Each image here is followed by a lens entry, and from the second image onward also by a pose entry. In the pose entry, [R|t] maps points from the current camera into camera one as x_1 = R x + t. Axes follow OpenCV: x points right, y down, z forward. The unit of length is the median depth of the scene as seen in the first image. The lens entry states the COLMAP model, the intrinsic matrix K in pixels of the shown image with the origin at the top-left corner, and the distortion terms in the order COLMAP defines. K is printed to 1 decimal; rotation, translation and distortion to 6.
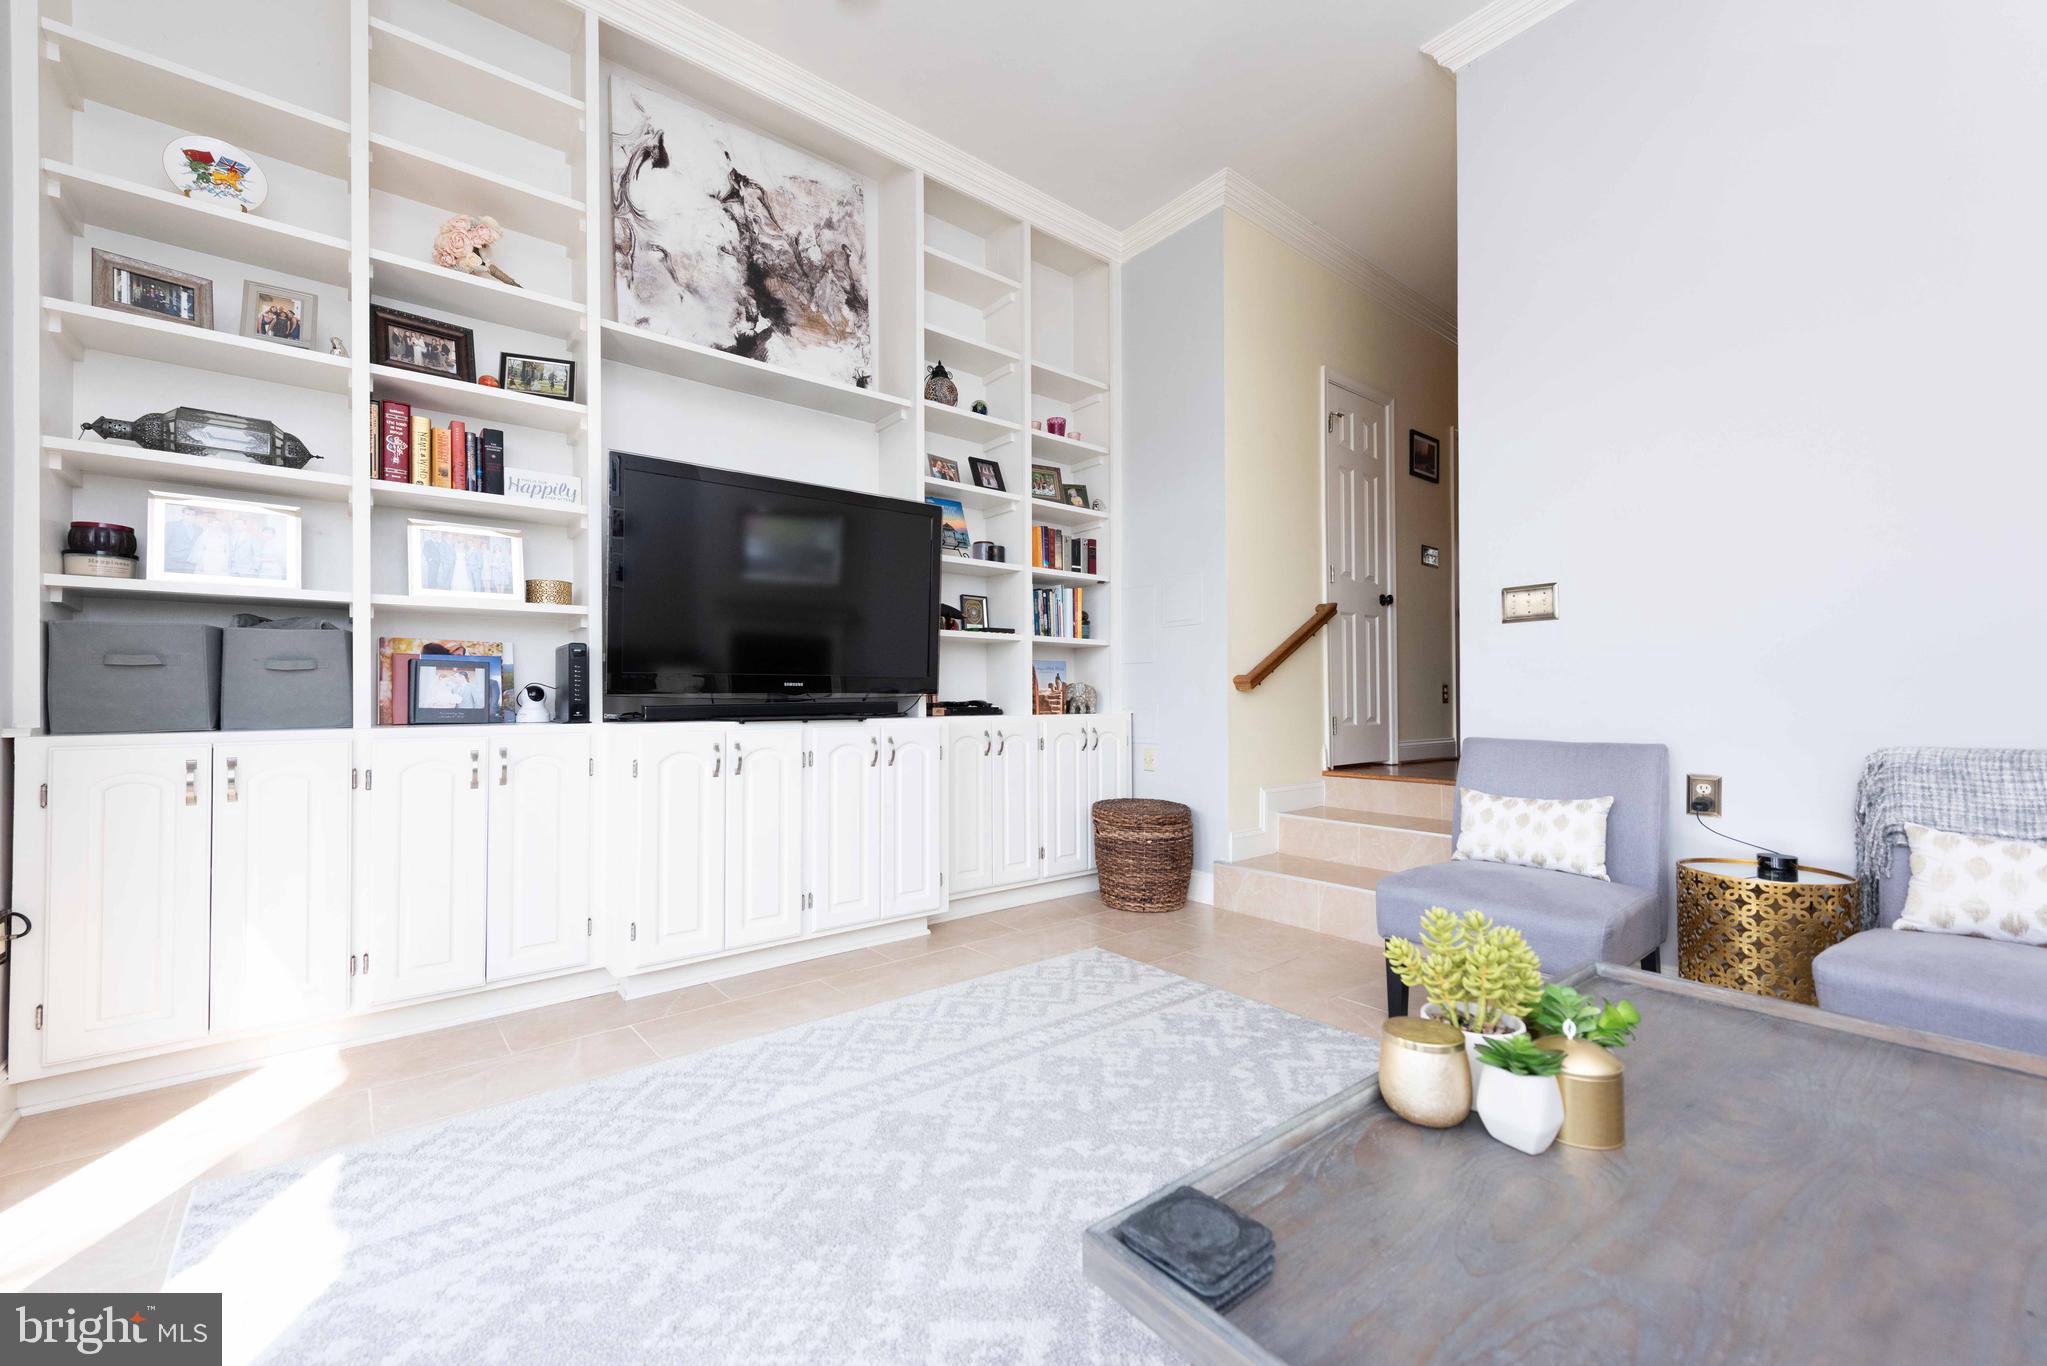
lens RADIAL K [[809.6, 0, 1014.0], [0, 809.6, 686.7], [0, 0, 1]] dist [0.002487, -0.000025]
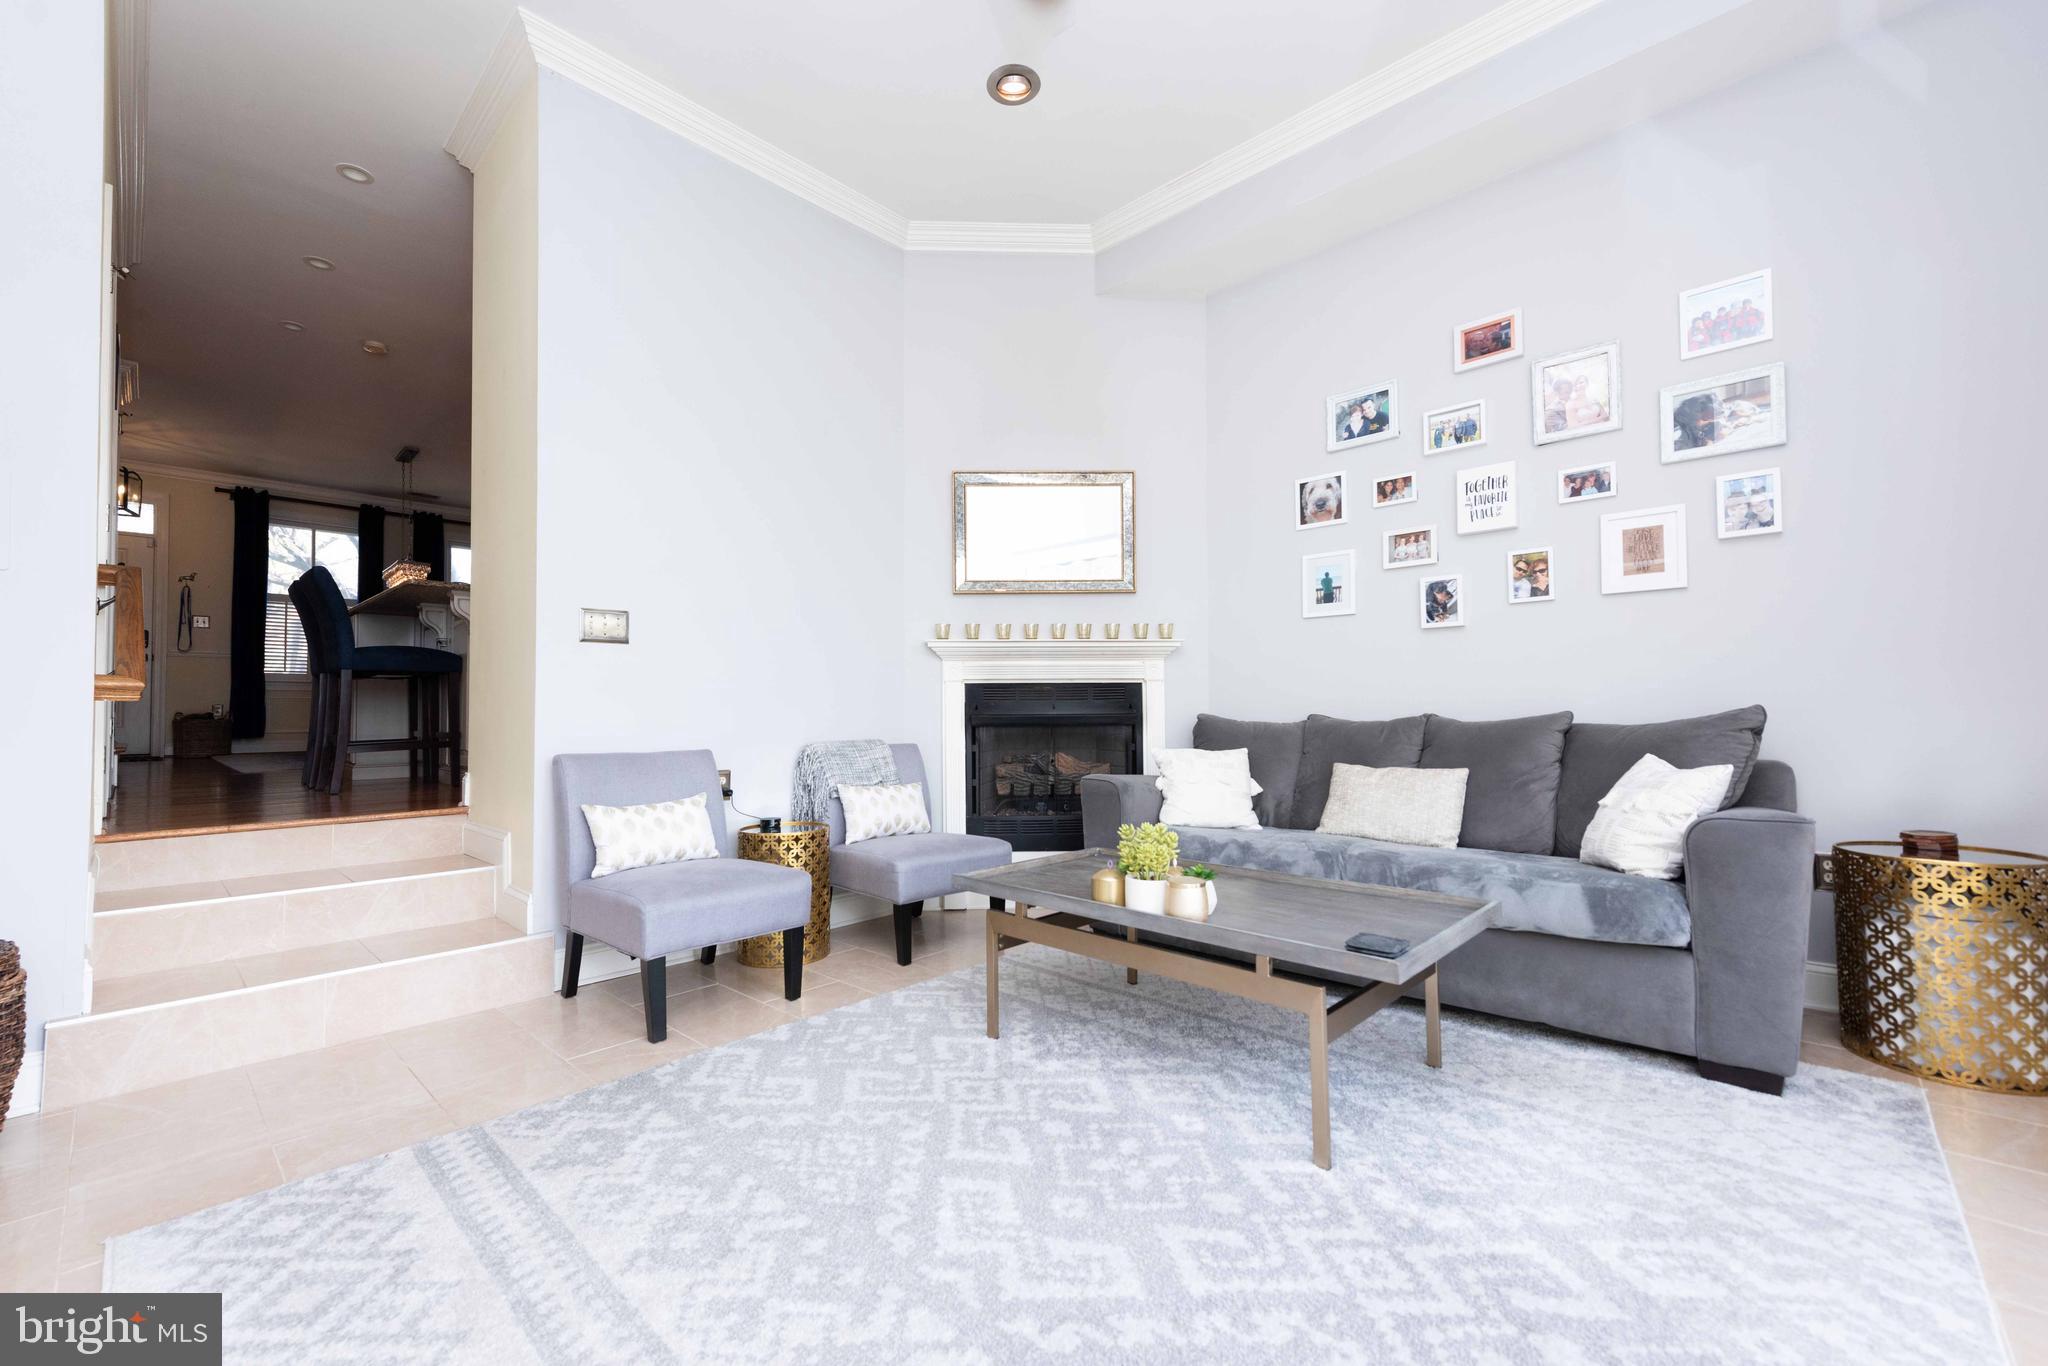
lens RADIAL K [[831.3, 0, 1004.0], [0, 831.3, 687.5], [0, 0, 1]] dist [0.002433, 0.000209]
pose [[-0.126890, 0.035267, 0.991290, -0.640414], [-0.005837, 0.999324, -0.036300, 0.019497], [-0.991900, -0.010392, -0.126598, 0.761771]]
